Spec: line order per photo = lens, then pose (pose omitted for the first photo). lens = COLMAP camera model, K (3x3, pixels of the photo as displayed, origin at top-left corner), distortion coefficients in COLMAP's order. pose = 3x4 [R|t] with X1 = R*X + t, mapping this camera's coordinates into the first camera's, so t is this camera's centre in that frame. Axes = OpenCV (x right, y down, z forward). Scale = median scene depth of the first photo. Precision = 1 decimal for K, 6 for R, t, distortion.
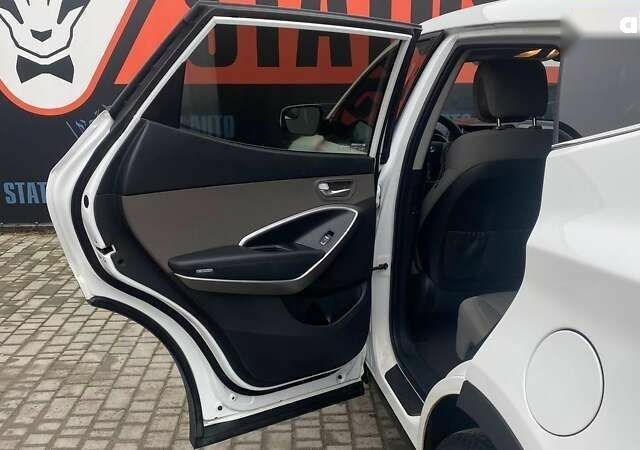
lens RADIAL K [[605.4, 0, 317.4], [0, 605.4, 239.8], [0, 0, 1]] dist [0.027494, -0.102073]
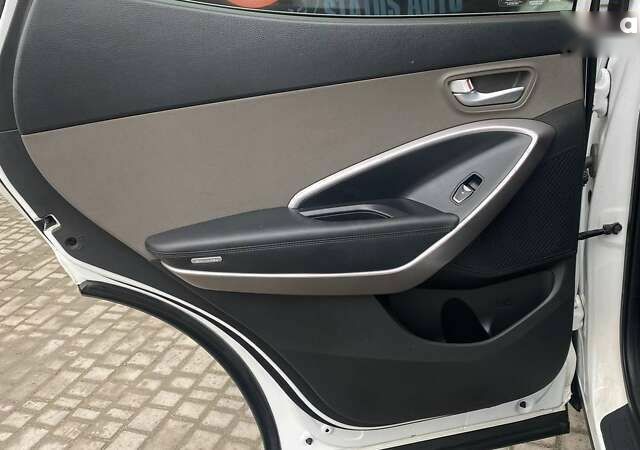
lens RADIAL K [[605.4, 0, 317.4], [0, 605.4, 239.8], [0, 0, 1]] dist [0.027494, -0.102073]
pose [[0.900625, 0.055657, -0.431018, 0.123837], [0.023321, 0.984147, 0.175813, -0.053832], [0.433971, -0.168393, 0.885050, 0.485245]]
